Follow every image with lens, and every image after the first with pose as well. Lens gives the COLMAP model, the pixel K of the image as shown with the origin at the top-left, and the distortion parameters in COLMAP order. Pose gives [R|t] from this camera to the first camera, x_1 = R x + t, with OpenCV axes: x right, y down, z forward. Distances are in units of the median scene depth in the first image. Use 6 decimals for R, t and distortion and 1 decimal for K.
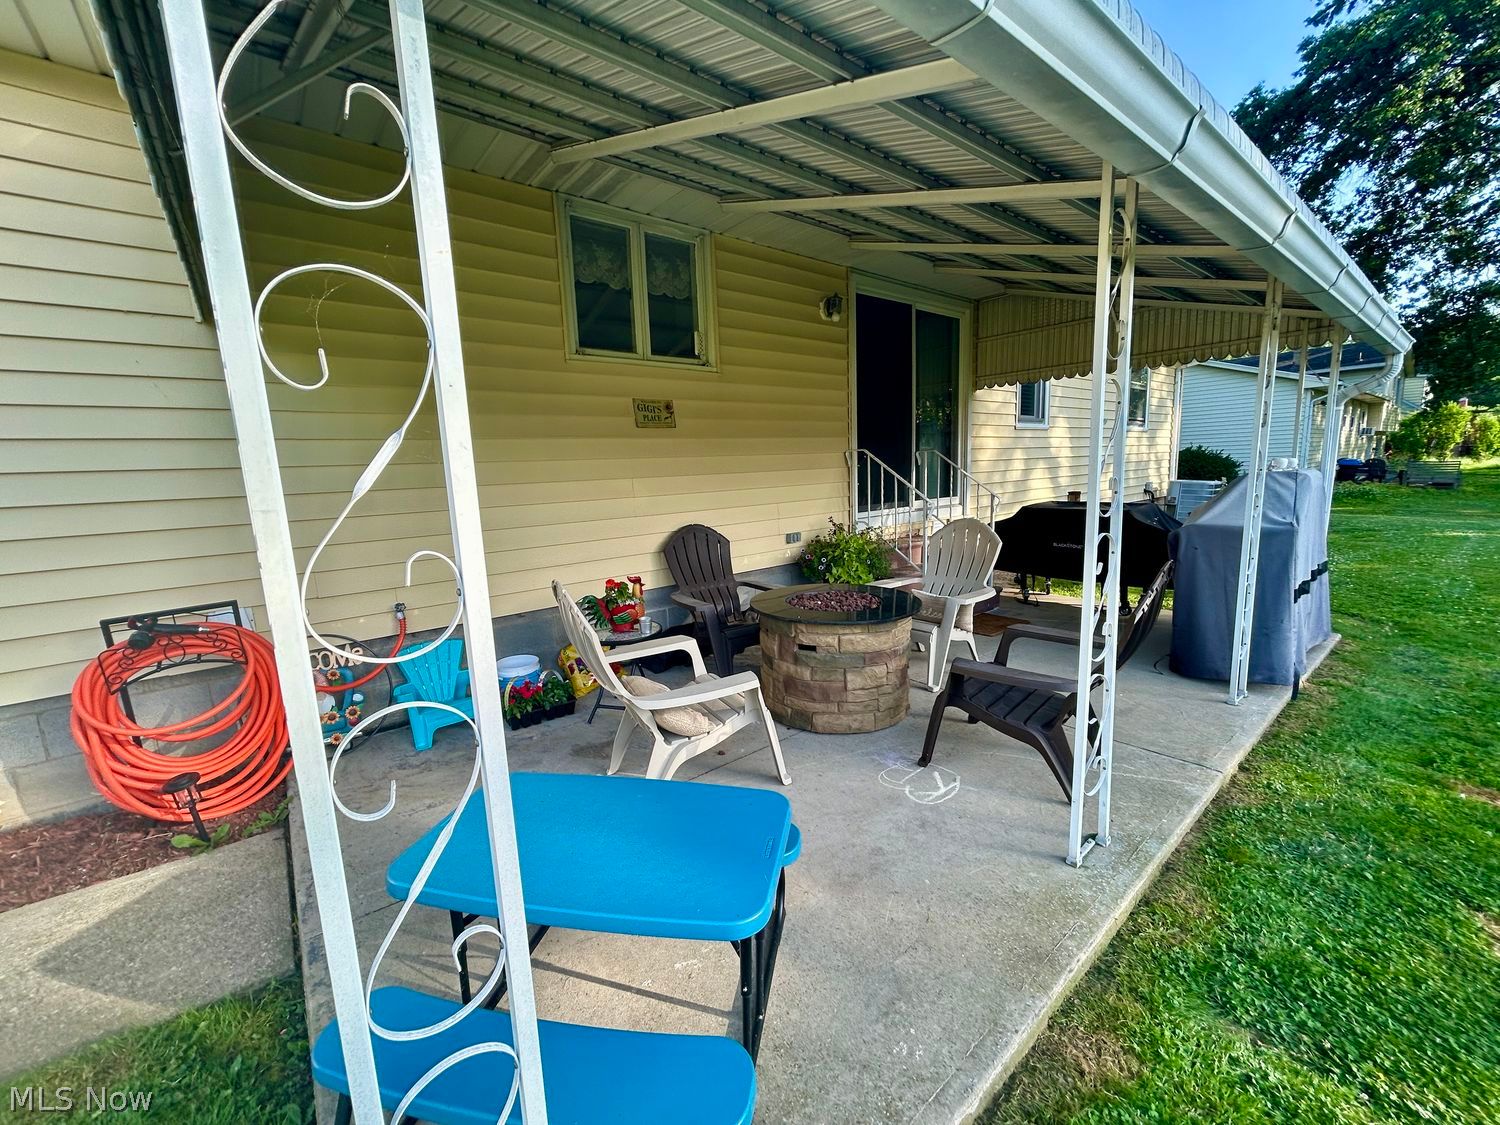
lens RADIAL K [[618.1, 0, 750.0], [0, 618.1, 562.5], [0, 0, 1]] dist [-0.000078, 0.000272]
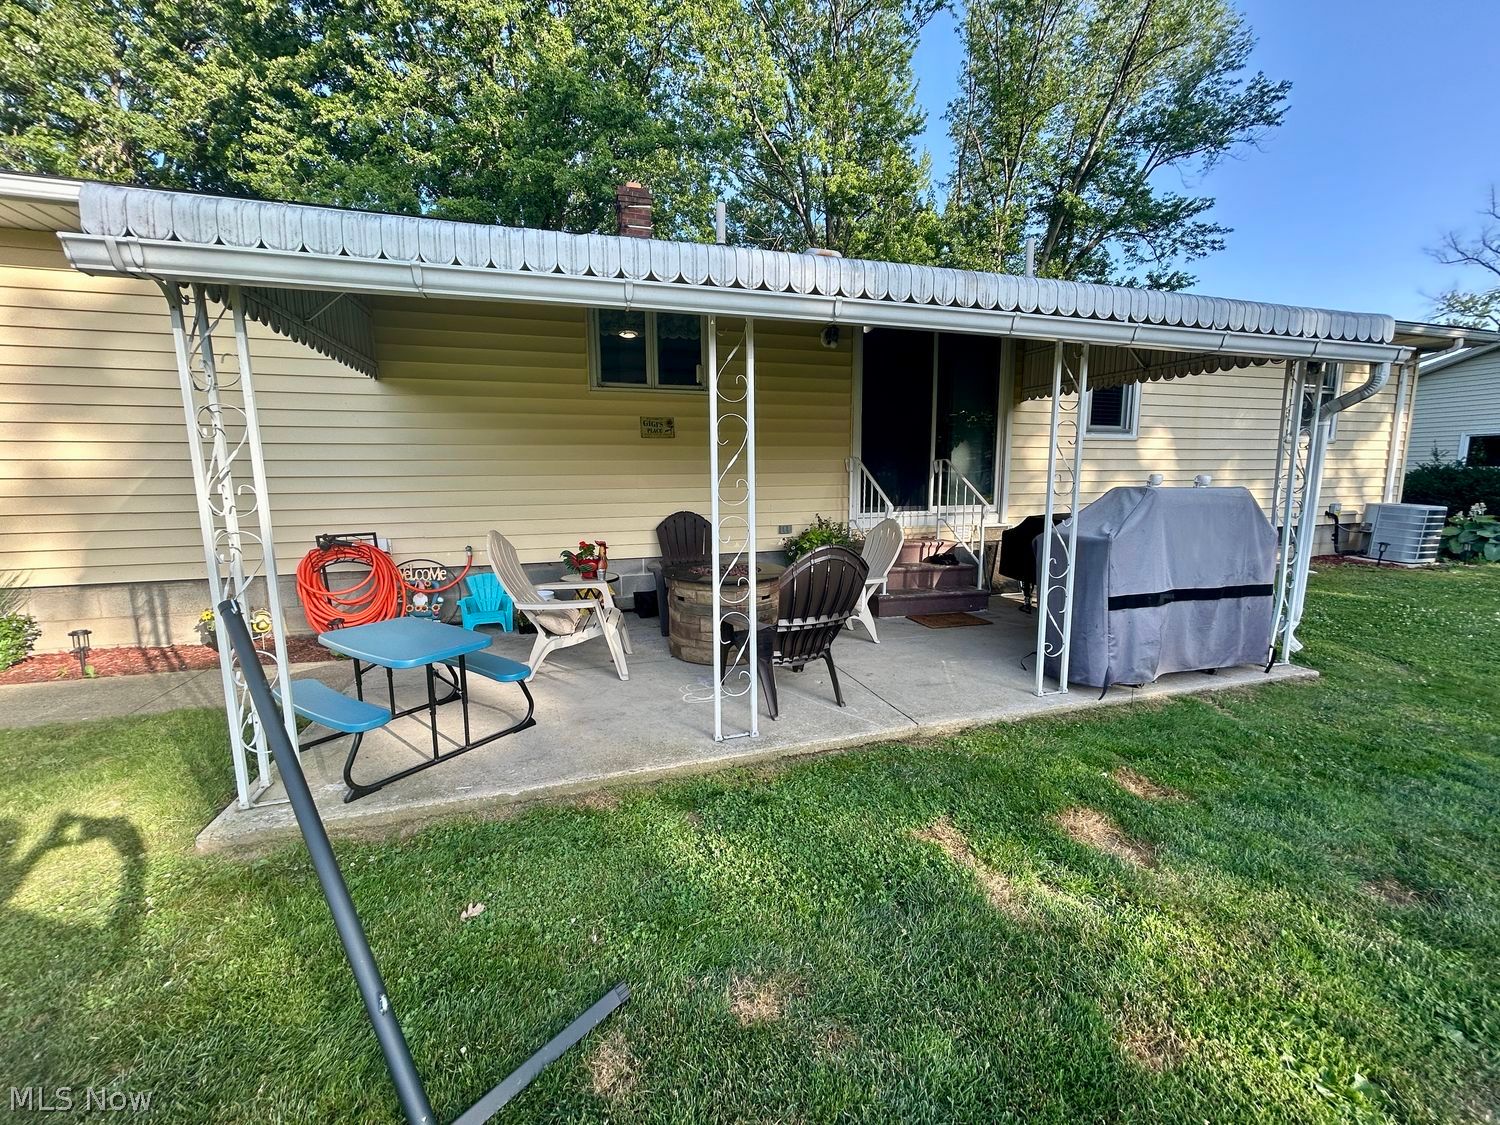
lens RADIAL K [[631.5, 0, 750.0], [0, 631.5, 562.5], [0, 0, 1]] dist [-0.000944, 0.000522]
pose [[0.921031, 0.084967, -0.380108, 0.593797], [-0.087816, 0.996088, 0.009875, 0.022679], [0.379460, 0.024285, 0.924889, -0.198865]]
